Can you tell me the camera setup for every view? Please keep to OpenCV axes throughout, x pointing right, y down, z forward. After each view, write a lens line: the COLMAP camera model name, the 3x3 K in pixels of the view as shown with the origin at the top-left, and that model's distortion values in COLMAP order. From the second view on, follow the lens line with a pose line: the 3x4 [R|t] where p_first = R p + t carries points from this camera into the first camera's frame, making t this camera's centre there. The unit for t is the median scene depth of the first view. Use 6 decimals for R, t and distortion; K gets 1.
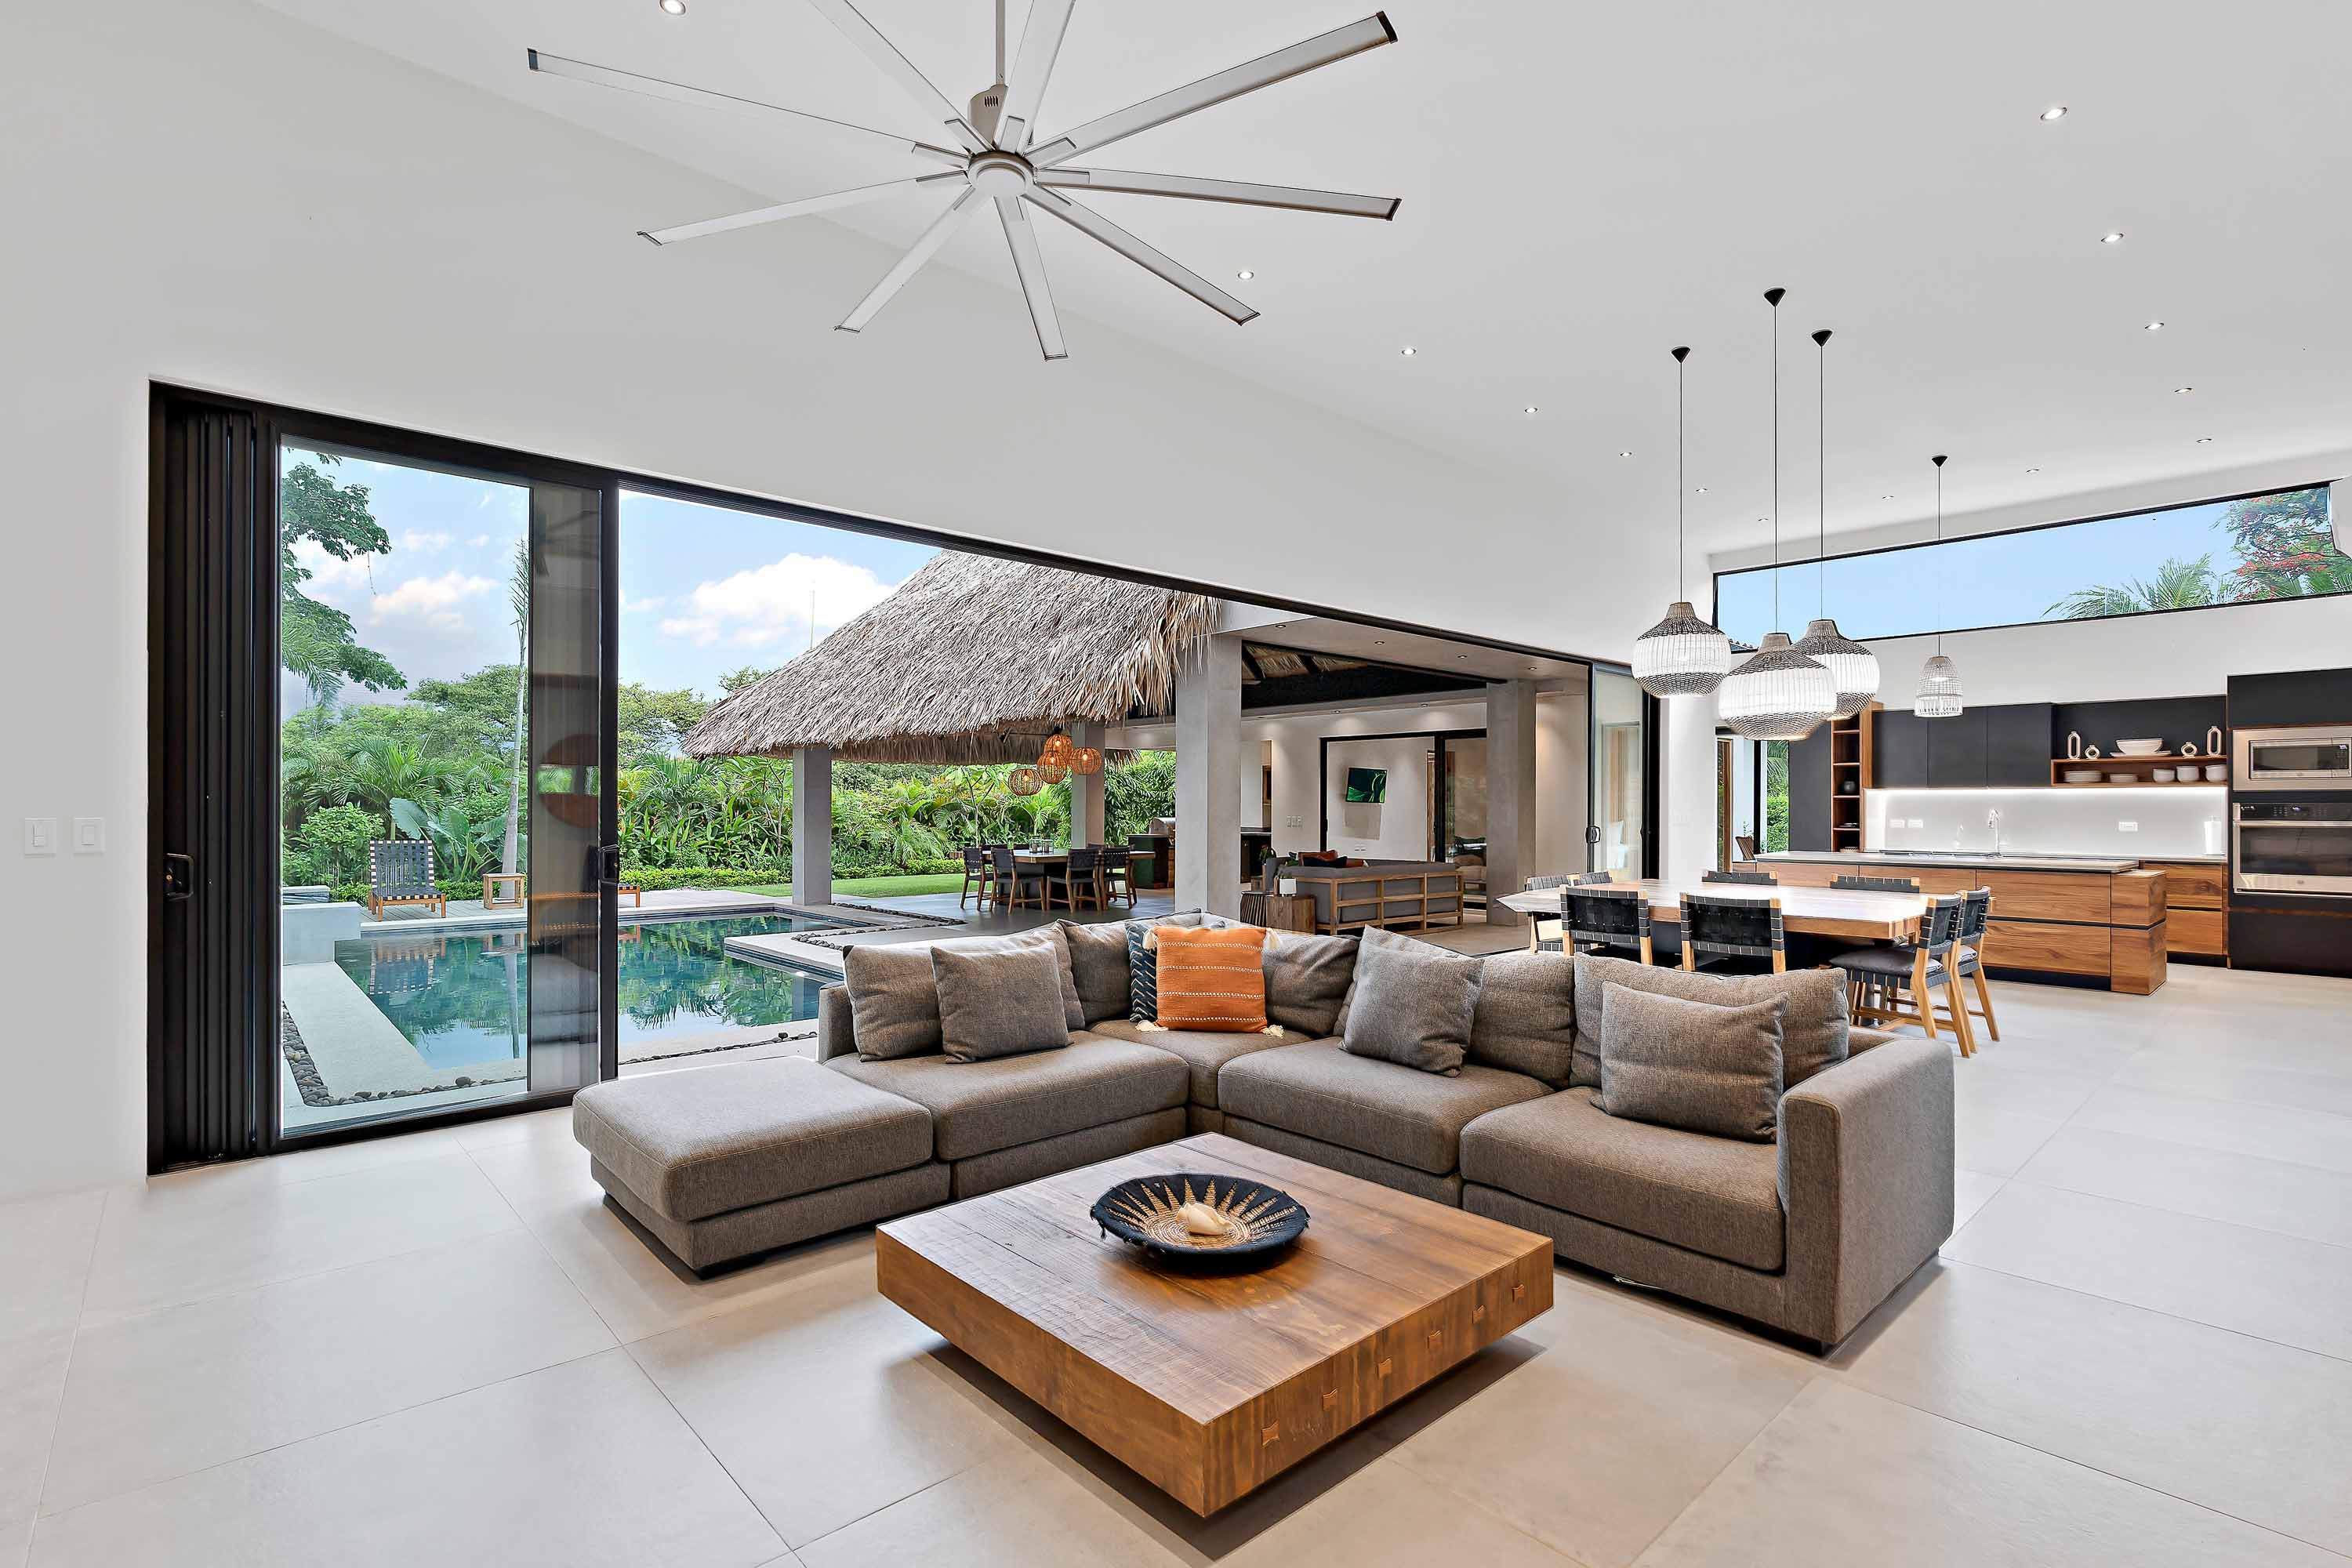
lens RADIAL K [[1082.1, 0, 1164.3], [0, 1082.1, 802.0], [0, 0, 1]] dist [-0.005489, 0.001491]
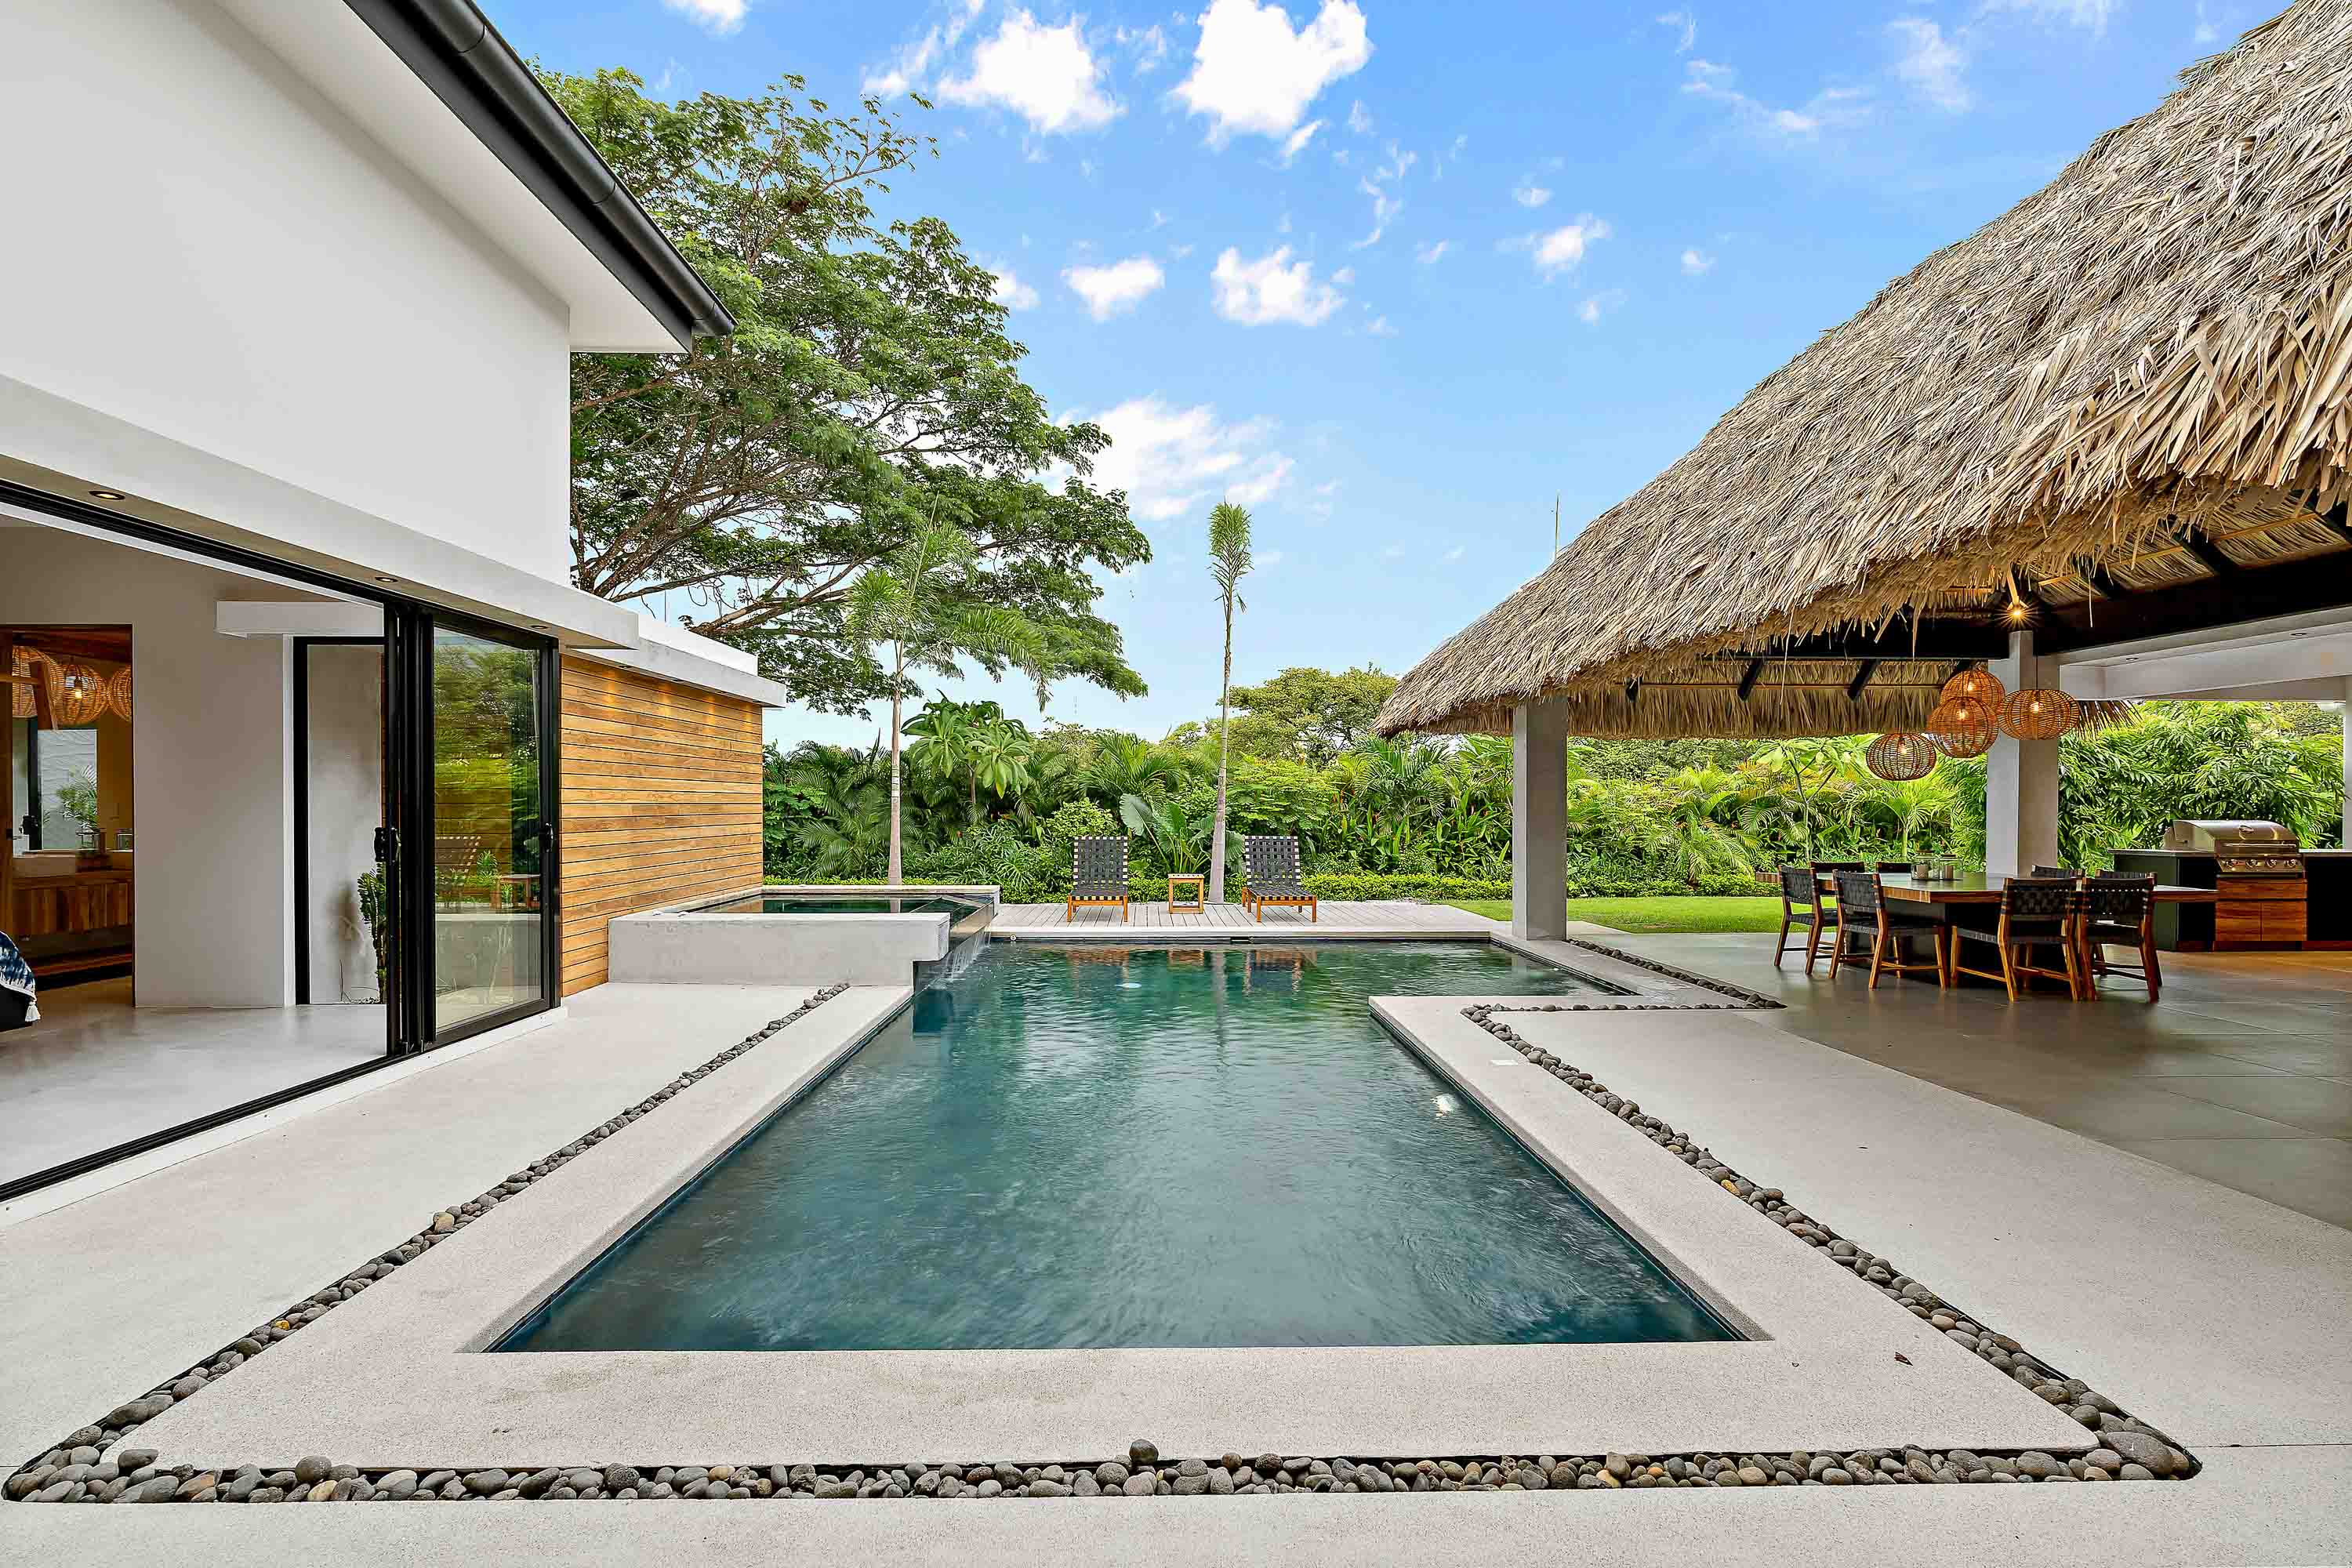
lens RADIAL K [[1082.1, 0, 1155.4], [0, 1082.1, 812.6], [0, 0, 1]] dist [-0.005489, 0.001491]
pose [[0.754816, 0.005245, -0.655916, -0.040306], [0.002446, 0.999939, 0.010811, 0.003217], [0.655932, -0.009765, 0.754756, 0.238593]]
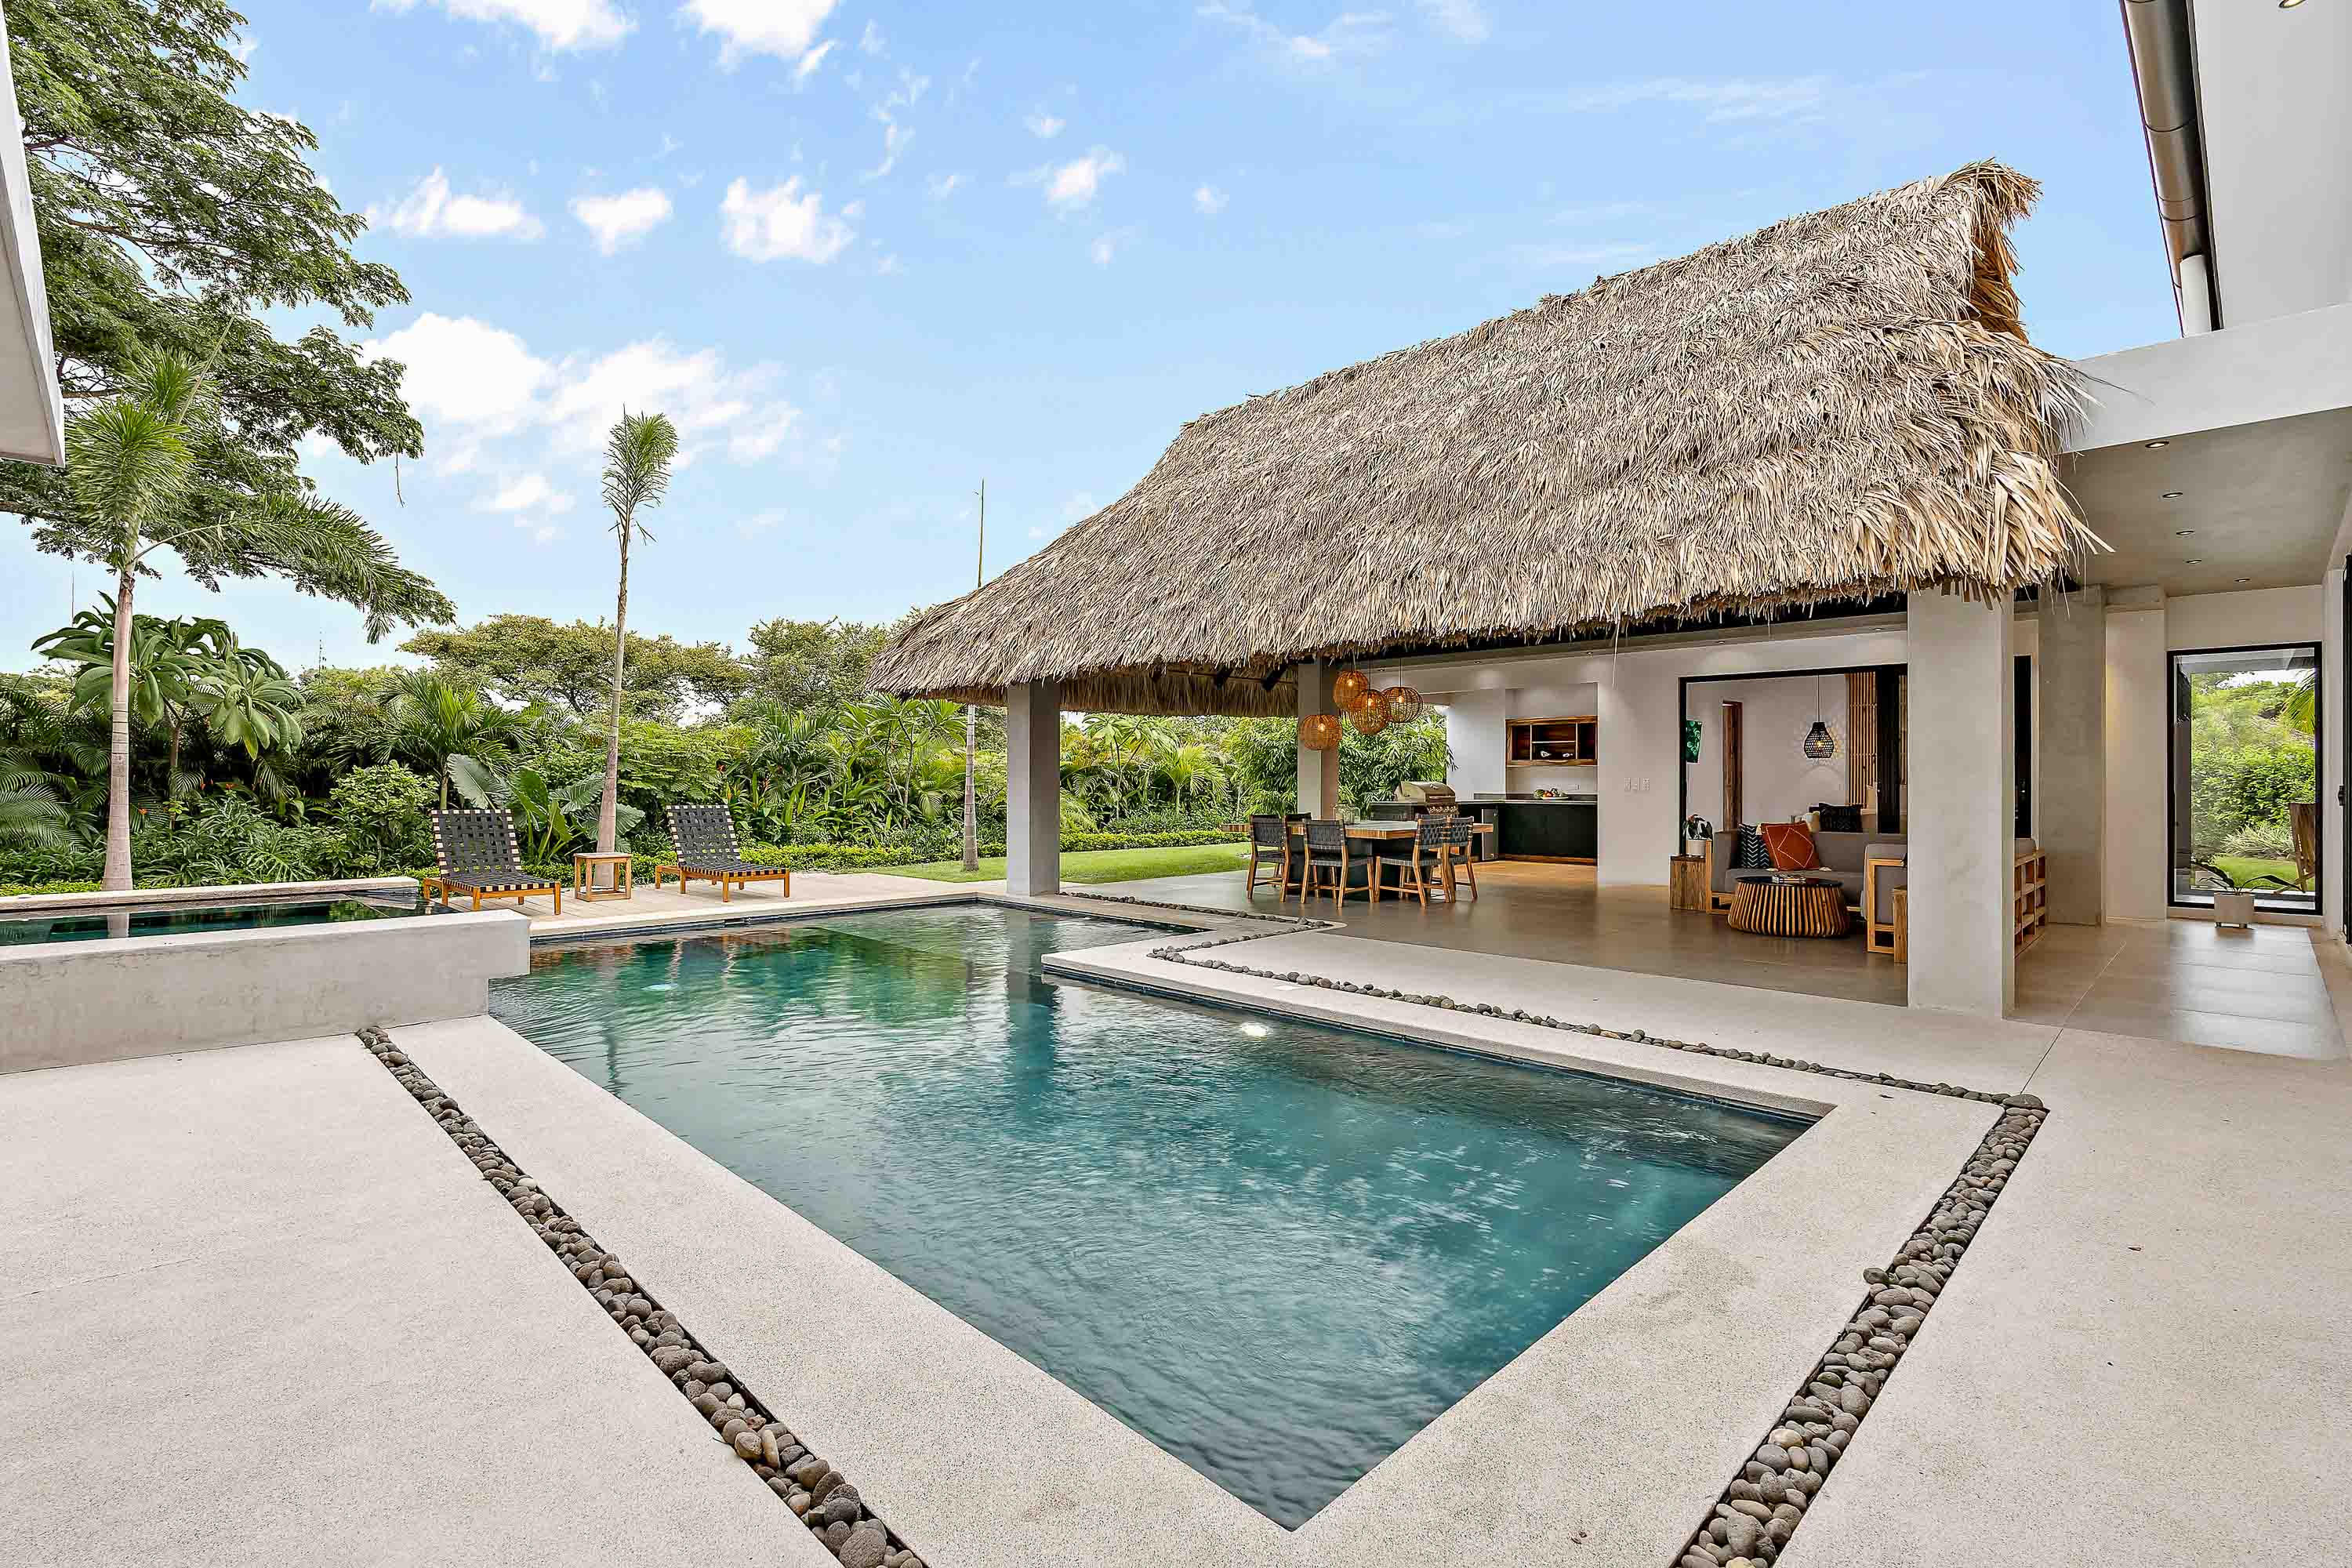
lens RADIAL K [[1082.1, 0, 1177.6], [0, 1082.1, 756.0], [0, 0, 1]] dist [-0.005489, 0.001491]
pose [[0.999122, 0.000284, 0.041883, -0.204450], [0.000425, 0.999857, -0.016926, 0.008942], [-0.041882, 0.016929, 0.998979, 0.191969]]
